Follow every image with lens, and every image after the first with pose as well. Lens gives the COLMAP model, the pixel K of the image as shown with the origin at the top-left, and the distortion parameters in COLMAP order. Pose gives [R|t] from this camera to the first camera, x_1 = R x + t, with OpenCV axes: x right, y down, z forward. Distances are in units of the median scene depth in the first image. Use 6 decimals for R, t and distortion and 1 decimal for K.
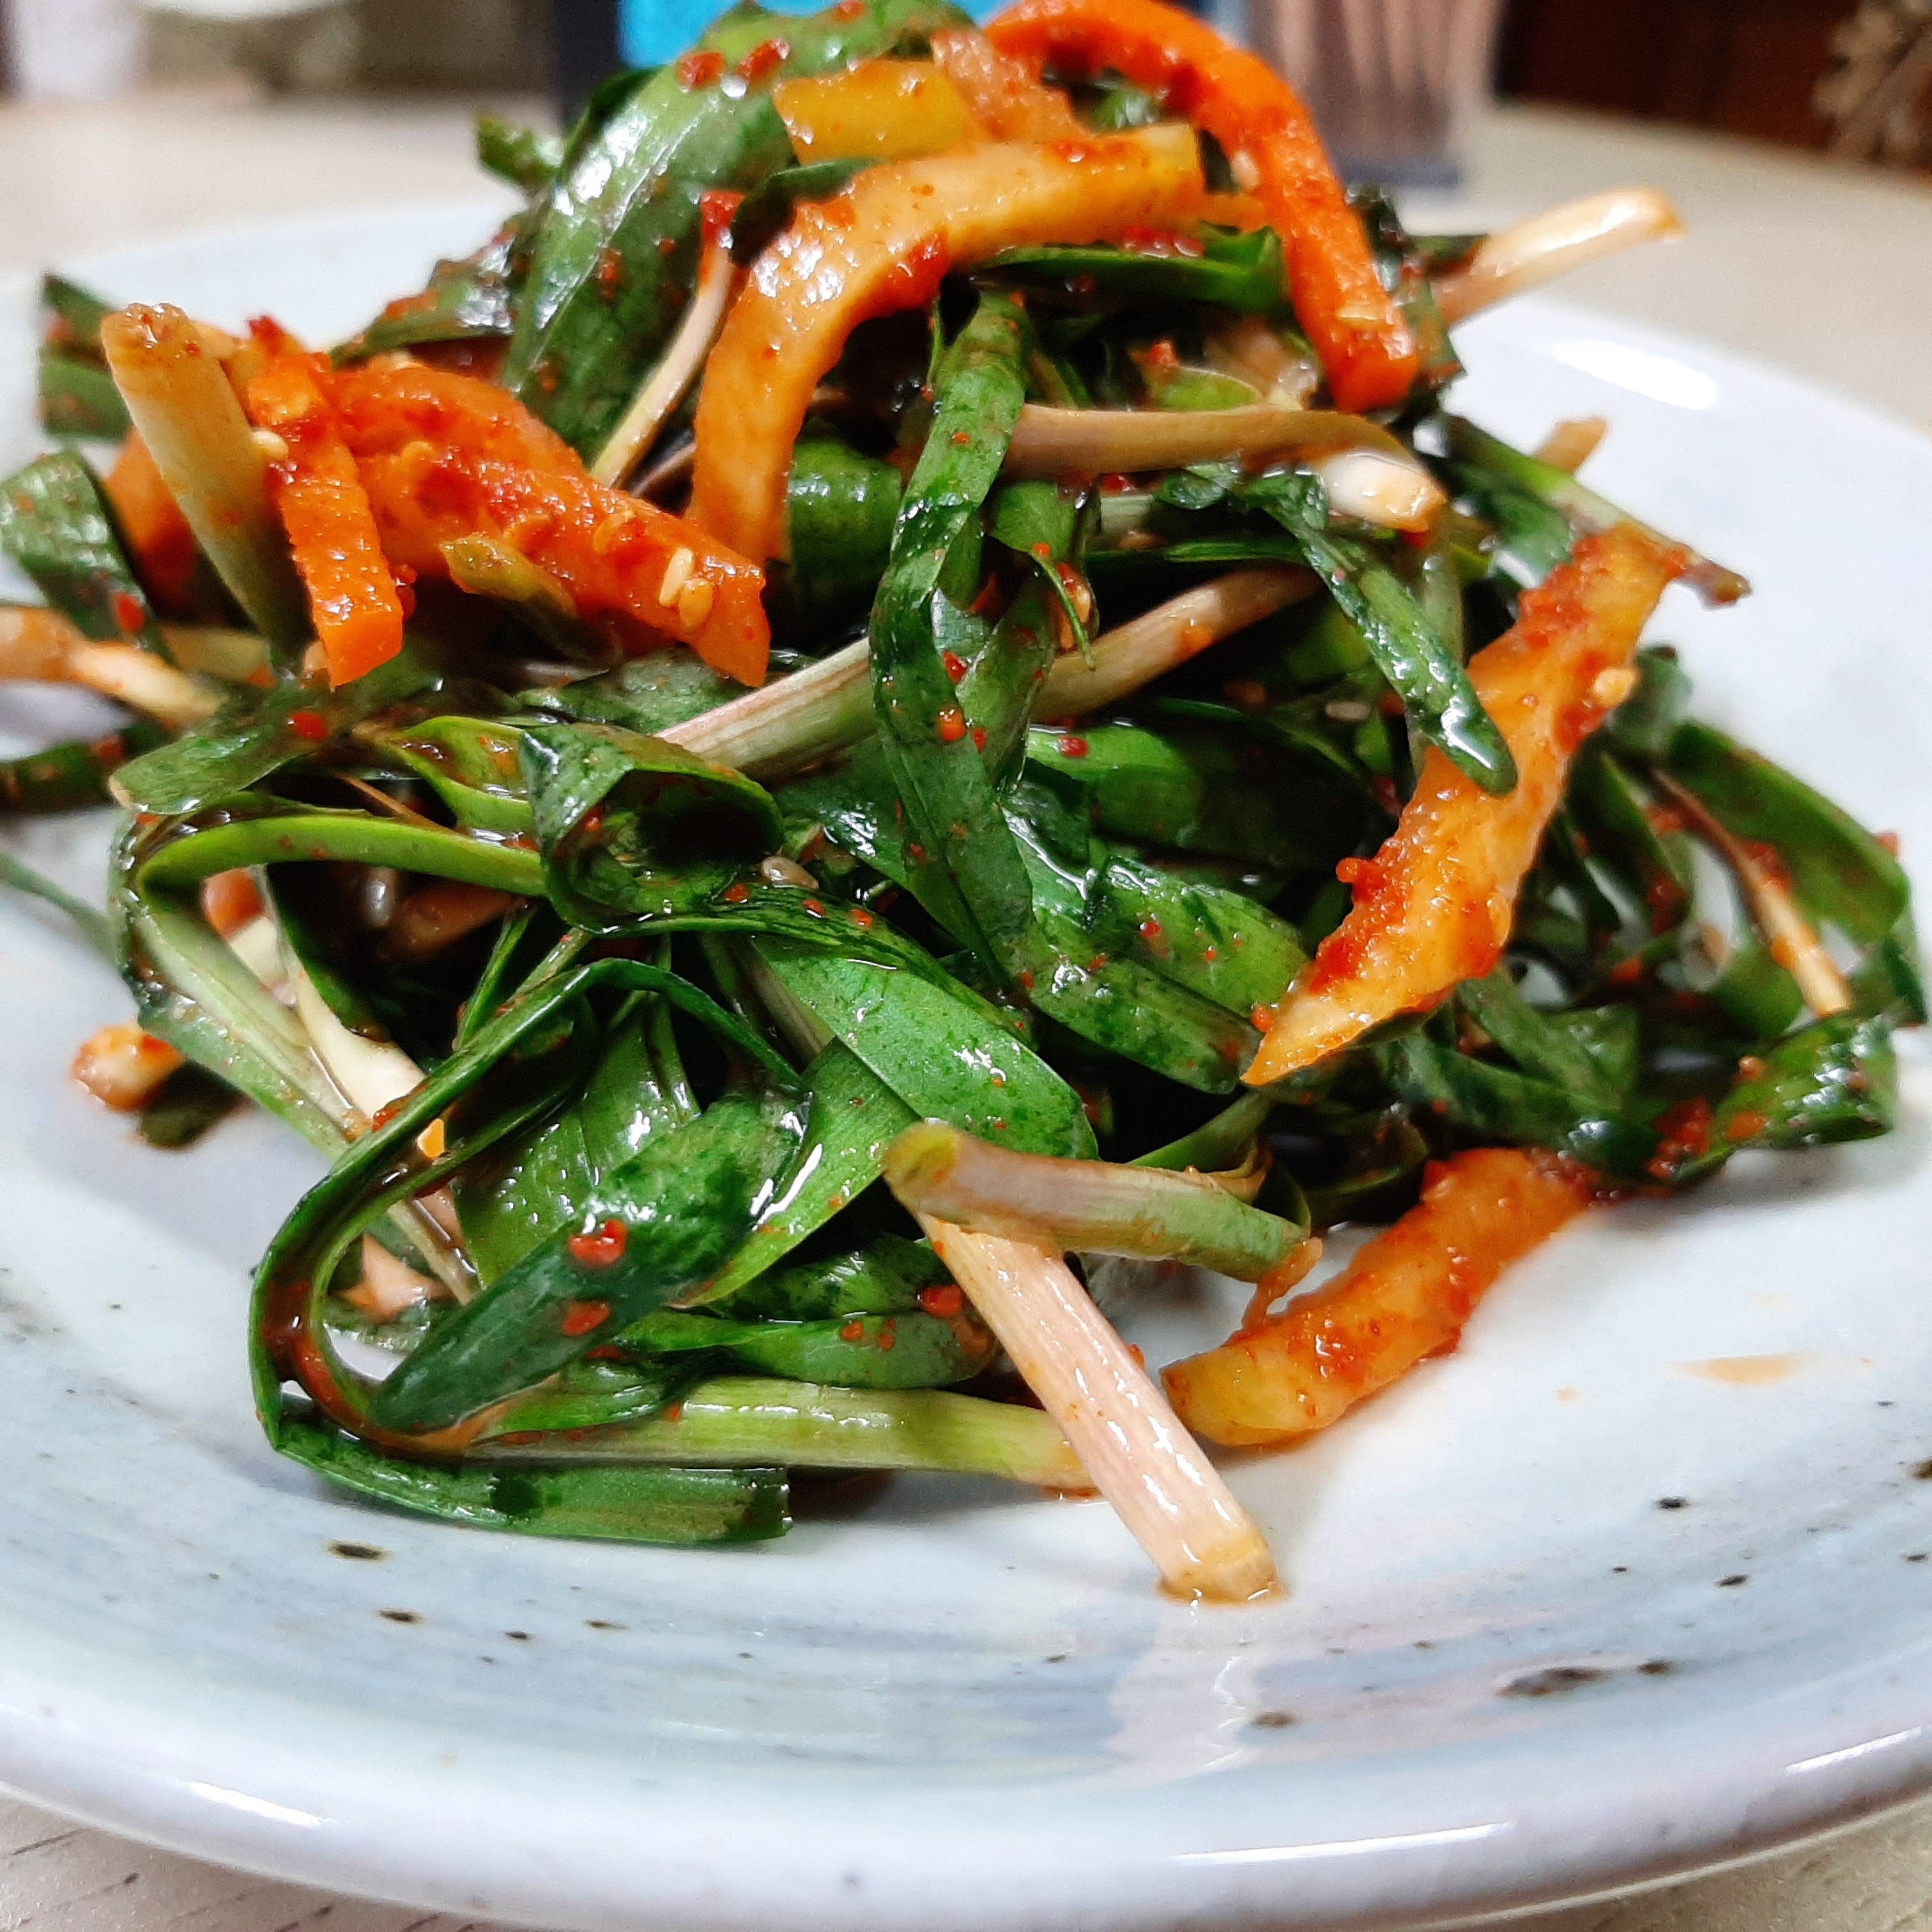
lens RADIAL K [[2108.7, 0, 966.0], [0, 2108.7, 966.0], [0, 0, 1]] dist [0.074520, -0.365683]
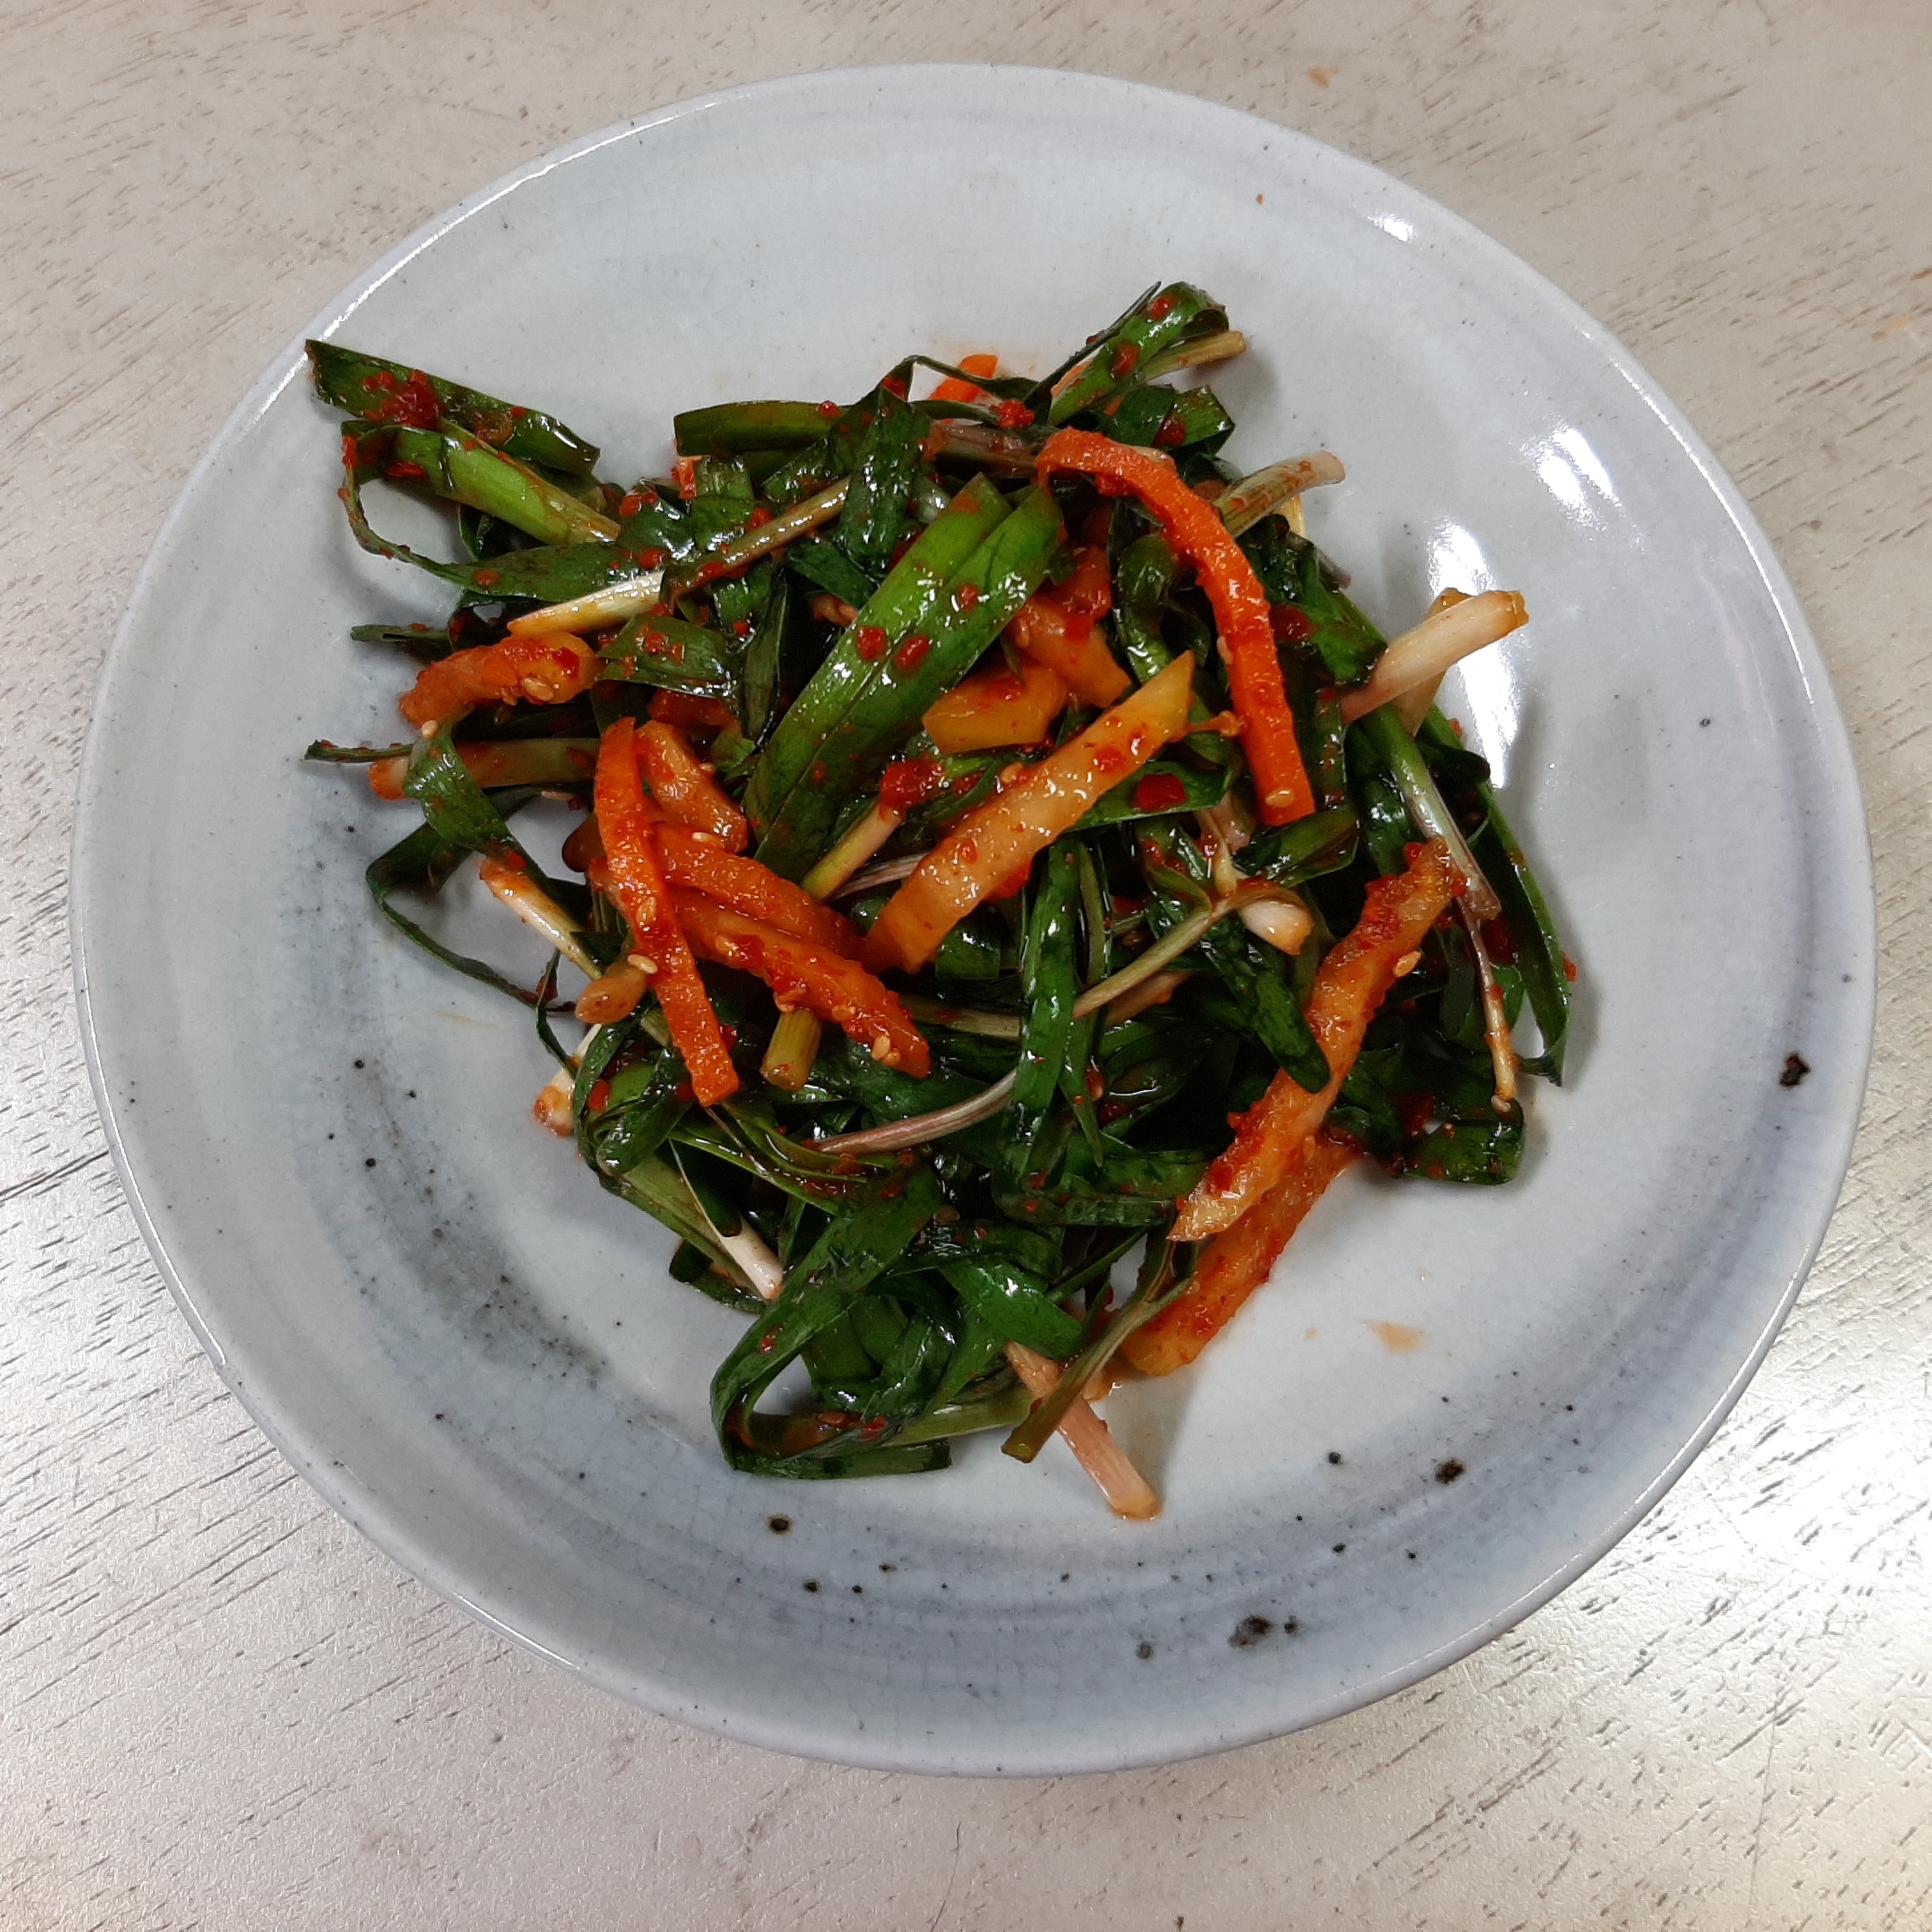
lens RADIAL K [[2009.8, 0, 973.7], [0, 2009.8, 966.6], [0, 0, 1]] dist [0.088045, -0.176713]
pose [[0.999909, 0.007443, 0.011223, -0.075837], [-0.012811, 0.782648, 0.622332, -1.343205], [-0.004152, -0.622420, 0.782673, -0.339992]]
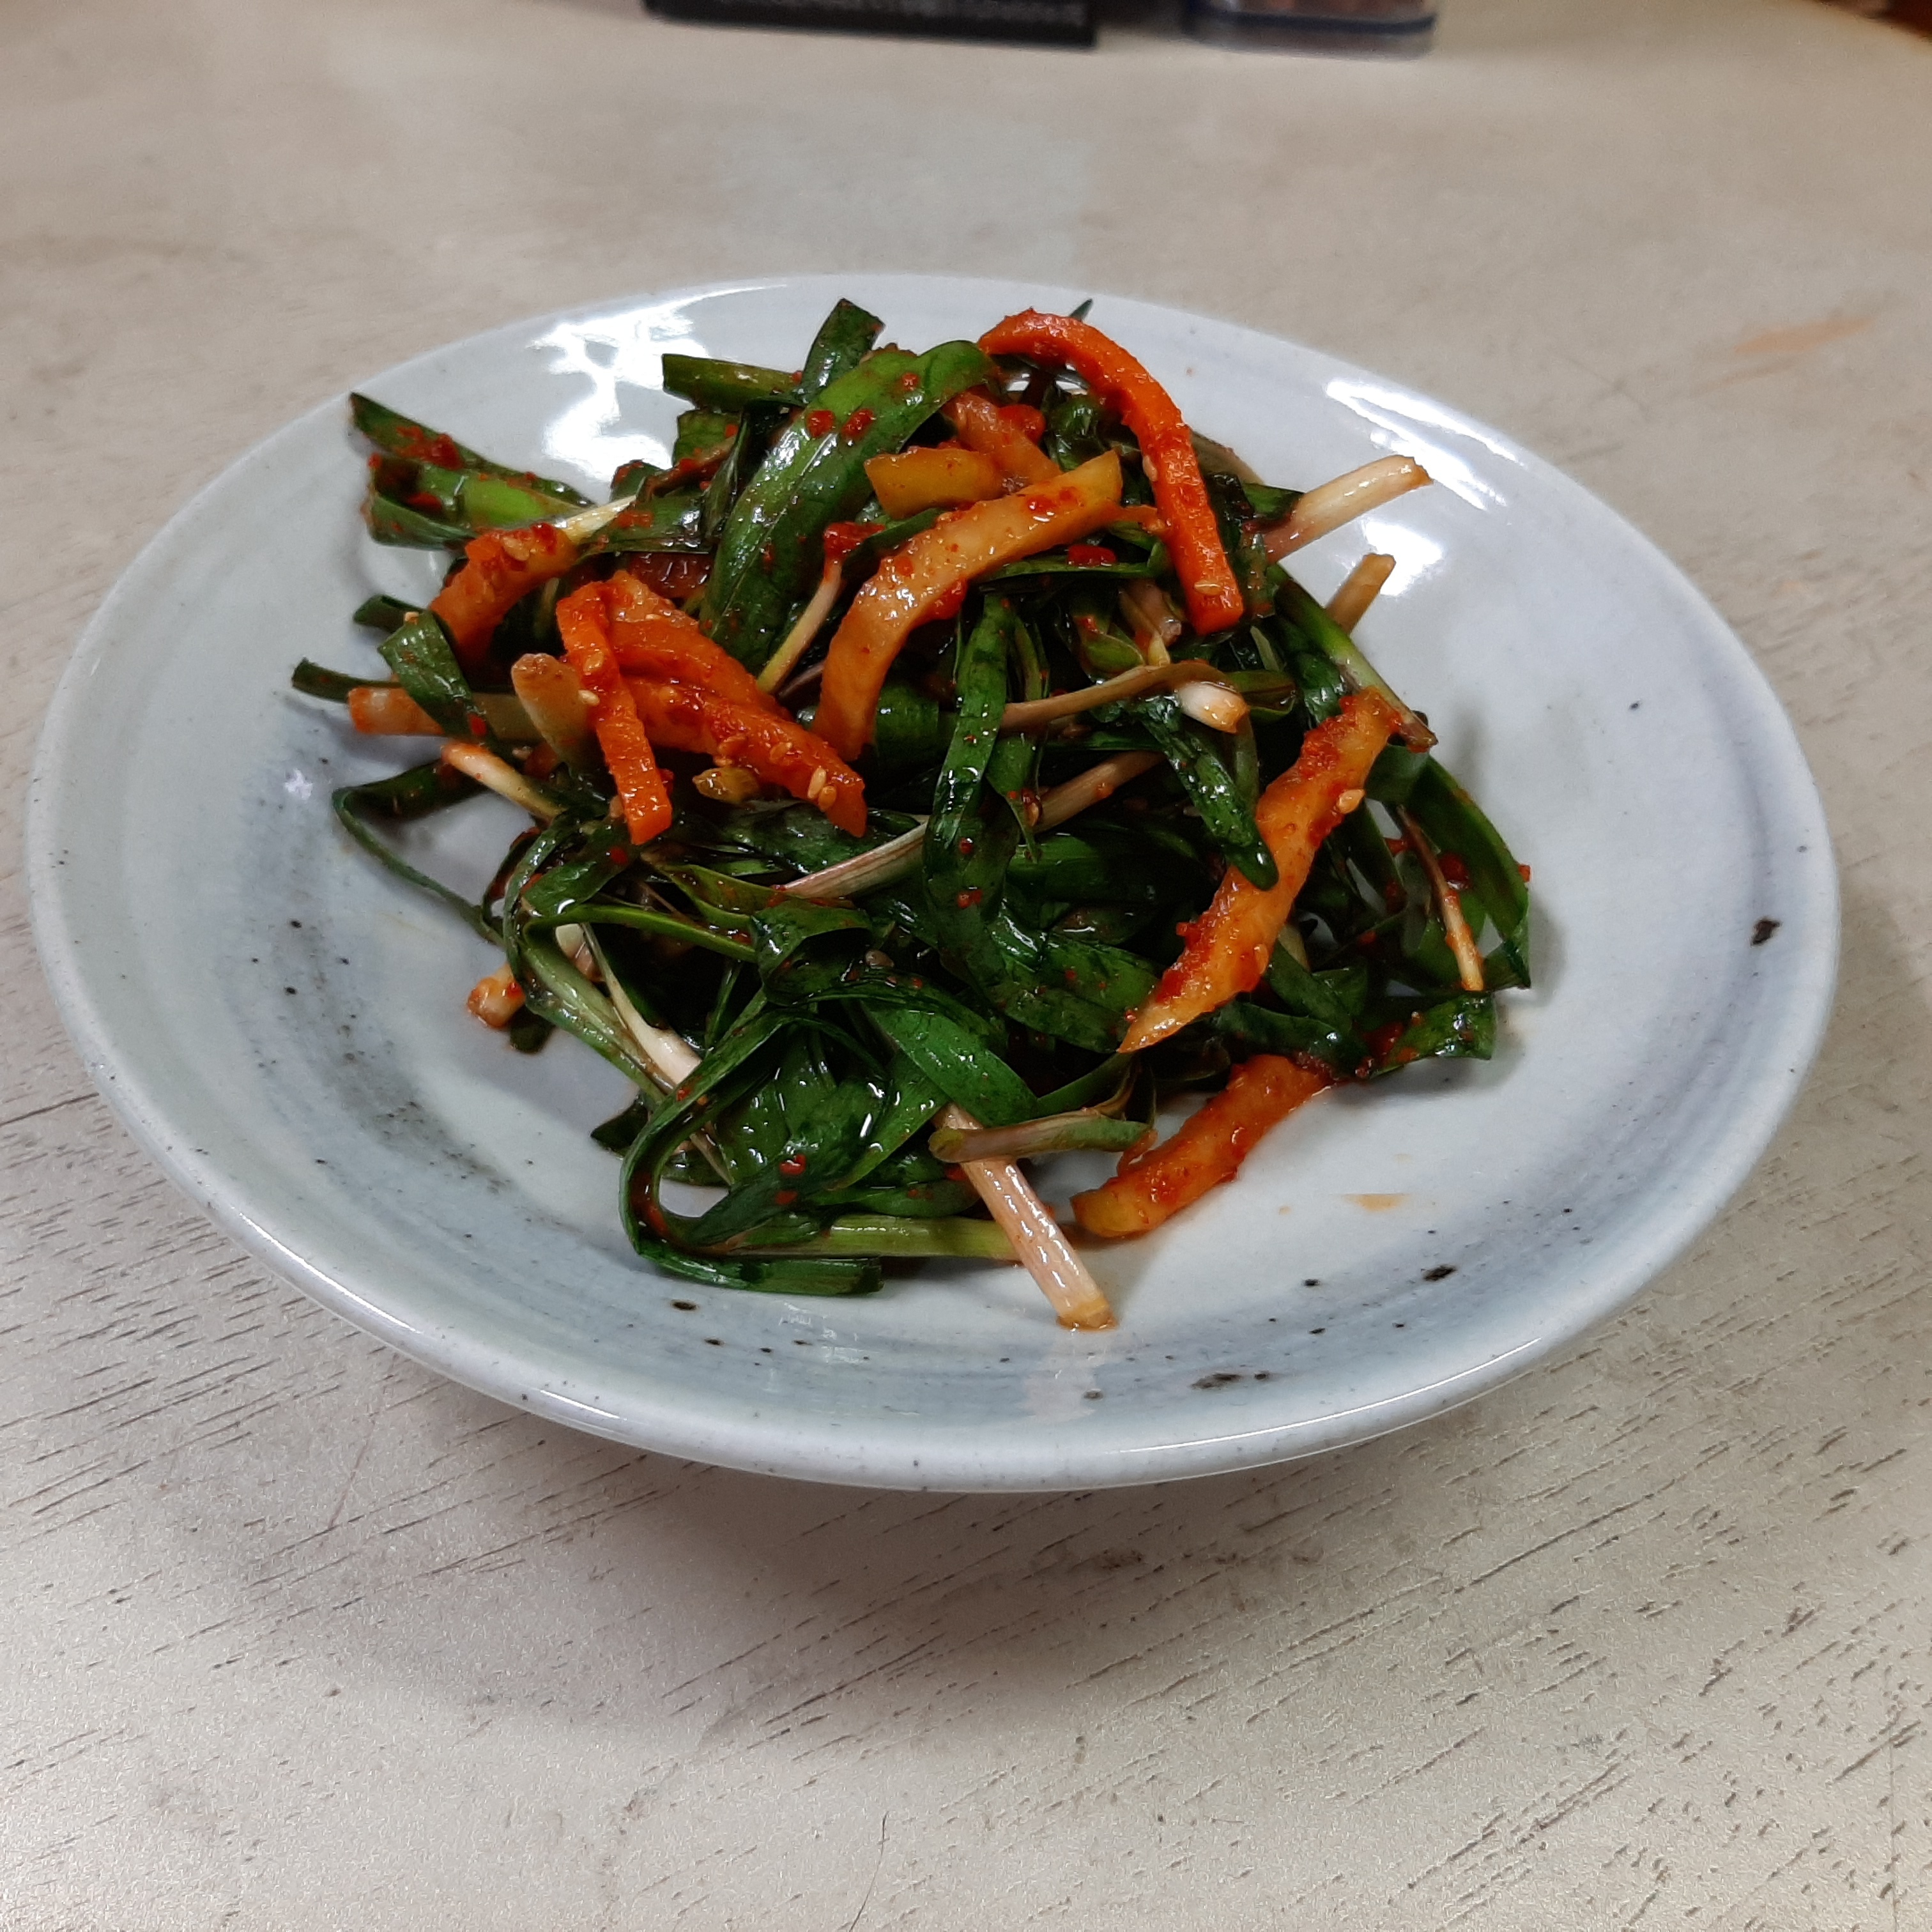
lens RADIAL K [[2009.8, 0, 973.7], [0, 2009.8, 966.6], [0, 0, 1]] dist [0.088045, -0.176713]
pose [[0.999853, 0.011271, -0.012886, 0.024851], [-0.008448, 0.979499, 0.201273, -0.384650], [0.014891, -0.201135, 0.979450, -0.758296]]
